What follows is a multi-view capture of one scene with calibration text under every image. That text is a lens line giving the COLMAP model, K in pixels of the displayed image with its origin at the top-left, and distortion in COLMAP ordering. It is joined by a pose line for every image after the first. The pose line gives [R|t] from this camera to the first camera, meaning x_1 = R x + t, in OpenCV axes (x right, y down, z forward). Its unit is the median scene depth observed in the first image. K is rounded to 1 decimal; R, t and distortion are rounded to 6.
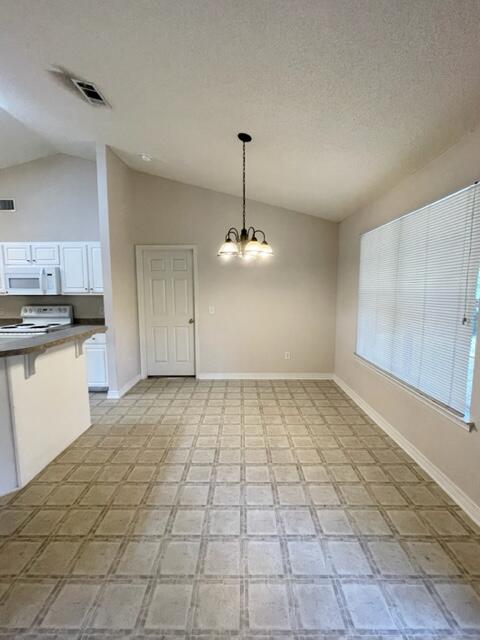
lens RADIAL K [[277.1, 0, 240.0], [0, 277.1, 320.0], [0, 0, 1]] dist [-0.007616, 0.000077]
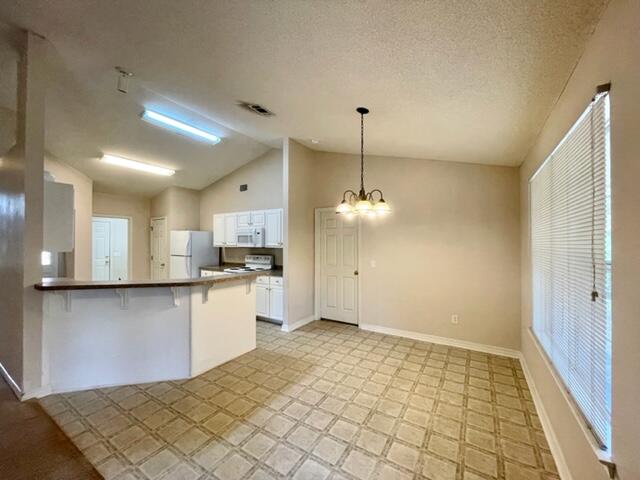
lens RADIAL K [[257.0, 0, 318.9], [0, 257.0, 241.6], [0, 0, 1]] dist [-0.009103, 0.000221]
pose [[0.853736, 0.002181, -0.520701, 0.268180], [-0.062870, 0.993107, -0.098922, -0.011521], [0.516896, 0.117190, 0.847989, 0.056149]]
